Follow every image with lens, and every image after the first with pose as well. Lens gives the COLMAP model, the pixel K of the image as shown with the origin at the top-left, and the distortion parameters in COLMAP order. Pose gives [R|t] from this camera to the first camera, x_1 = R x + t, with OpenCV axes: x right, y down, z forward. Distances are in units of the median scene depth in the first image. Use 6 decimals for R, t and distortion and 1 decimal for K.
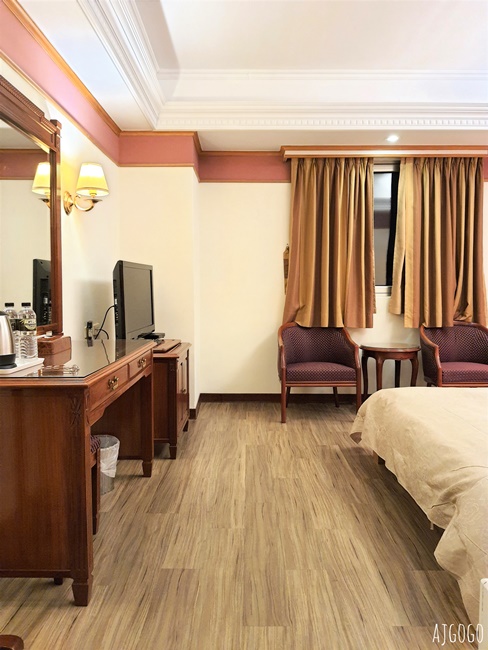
lens RADIAL K [[510.1, 0, 243.4], [0, 510.1, 319.0], [0, 0, 1]] dist [0.036882, -0.066706]
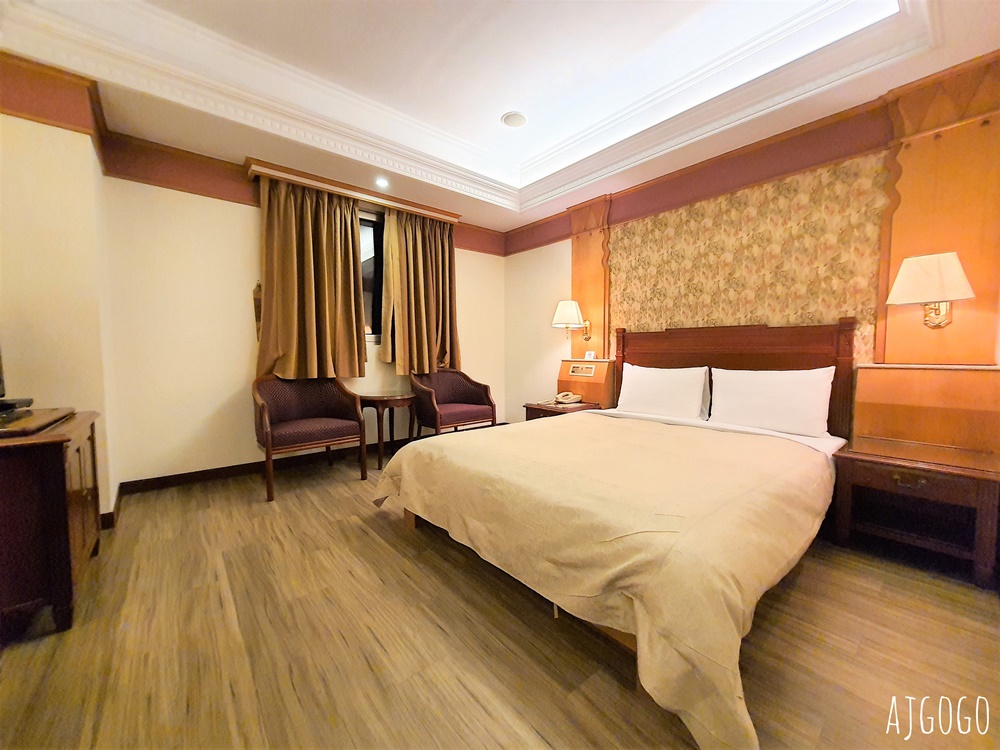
lens RADIAL K [[390.2, 0, 499.1], [0, 390.2, 371.5], [0, 0, 1]] dist [0.000493, 0.000762]
pose [[0.760425, -0.034722, 0.648496, -0.034220], [0.040574, 0.999159, 0.005921, 0.013273], [-0.648157, 0.021810, 0.761195, 0.282462]]
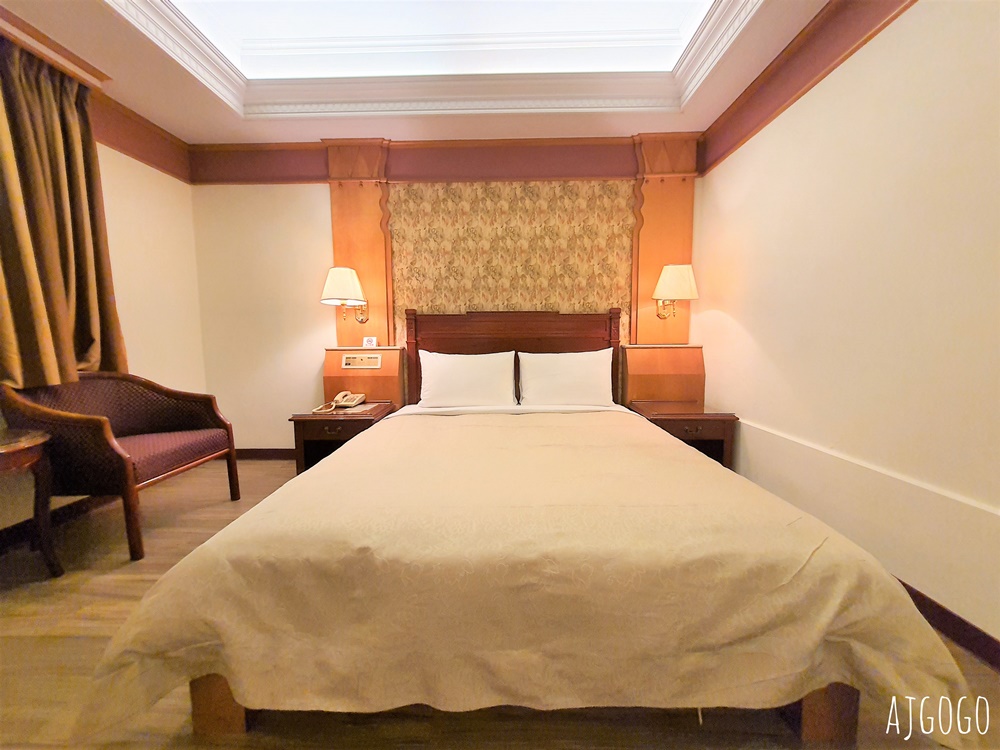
lens RADIAL K [[390.2, 0, 500.0], [0, 390.2, 371.3], [0, 0, 1]] dist [0.000493, 0.000762]
pose [[0.007535, -0.088270, 0.996068, -0.002527], [0.067480, 0.993871, 0.087565, -0.001734], [-0.997692, 0.066555, 0.013445, 0.559465]]
